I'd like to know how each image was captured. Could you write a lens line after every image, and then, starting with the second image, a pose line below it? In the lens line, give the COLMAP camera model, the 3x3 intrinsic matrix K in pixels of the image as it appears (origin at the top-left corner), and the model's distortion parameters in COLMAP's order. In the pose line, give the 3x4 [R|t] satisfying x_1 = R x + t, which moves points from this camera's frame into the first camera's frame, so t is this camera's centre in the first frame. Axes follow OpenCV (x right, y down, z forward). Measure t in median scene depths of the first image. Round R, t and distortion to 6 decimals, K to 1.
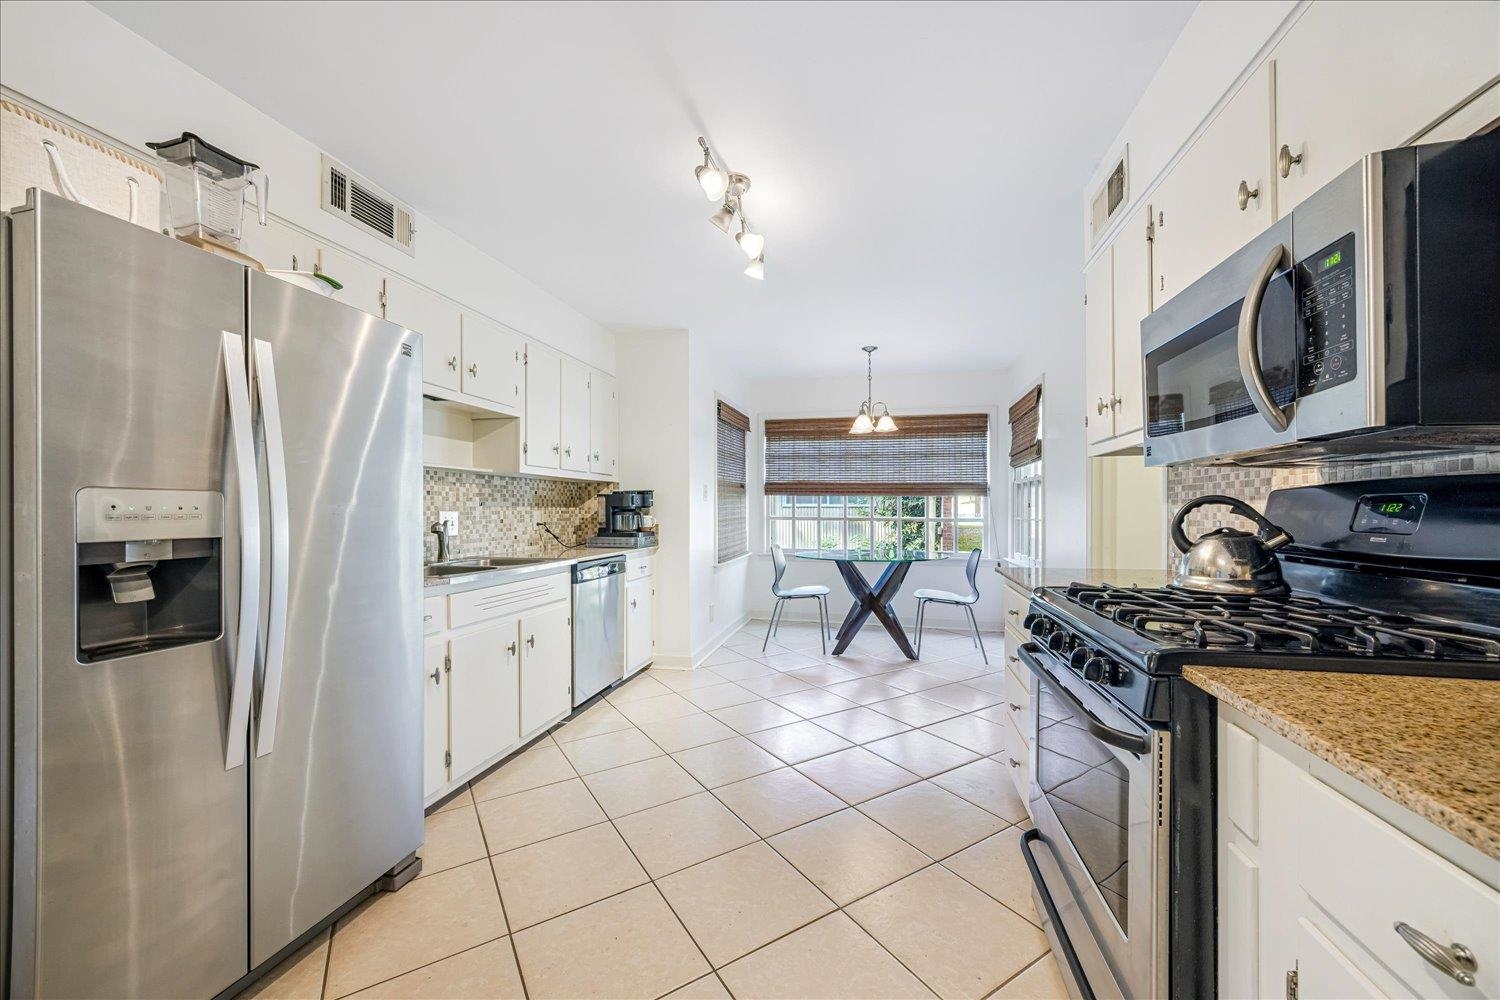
lens RADIAL K [[565.2, 0, 749.9], [0, 565.2, 512.1], [0, 0, 1]] dist [0.000454, -0.000026]
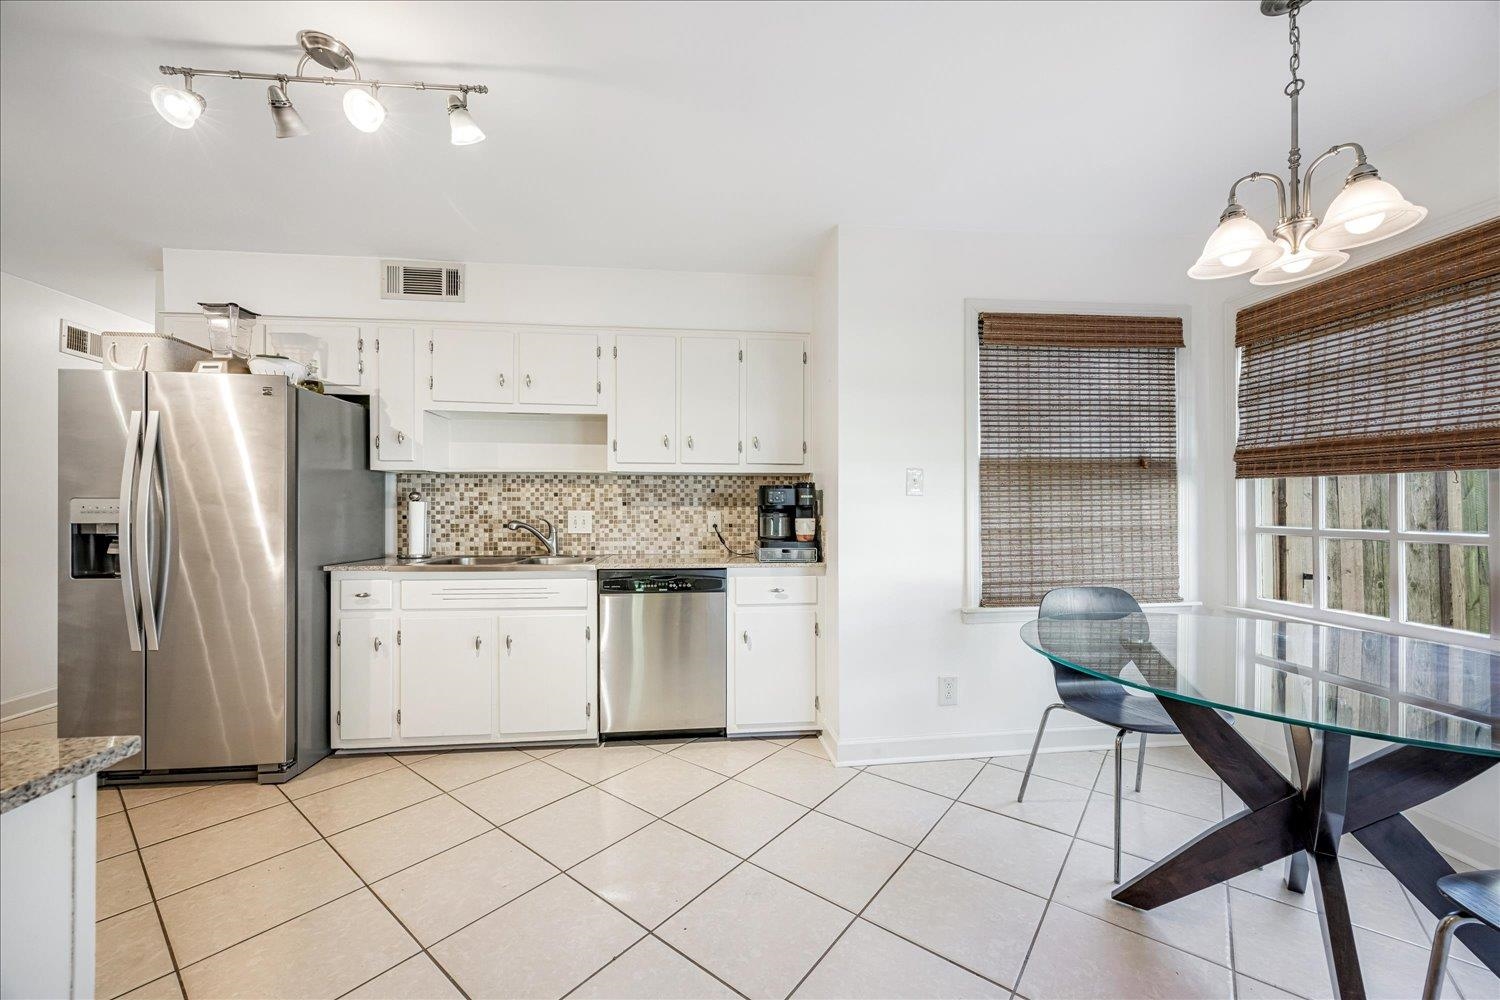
lens RADIAL K [[565.2, 0, 749.9], [0, 565.2, 512.1], [0, 0, 1]] dist [0.000454, -0.000026]
pose [[0.342593, 0.004693, -0.939472, 0.515942], [-0.006522, 0.999975, 0.002616, -0.003388], [0.939461, 0.005231, 0.342615, 0.788472]]
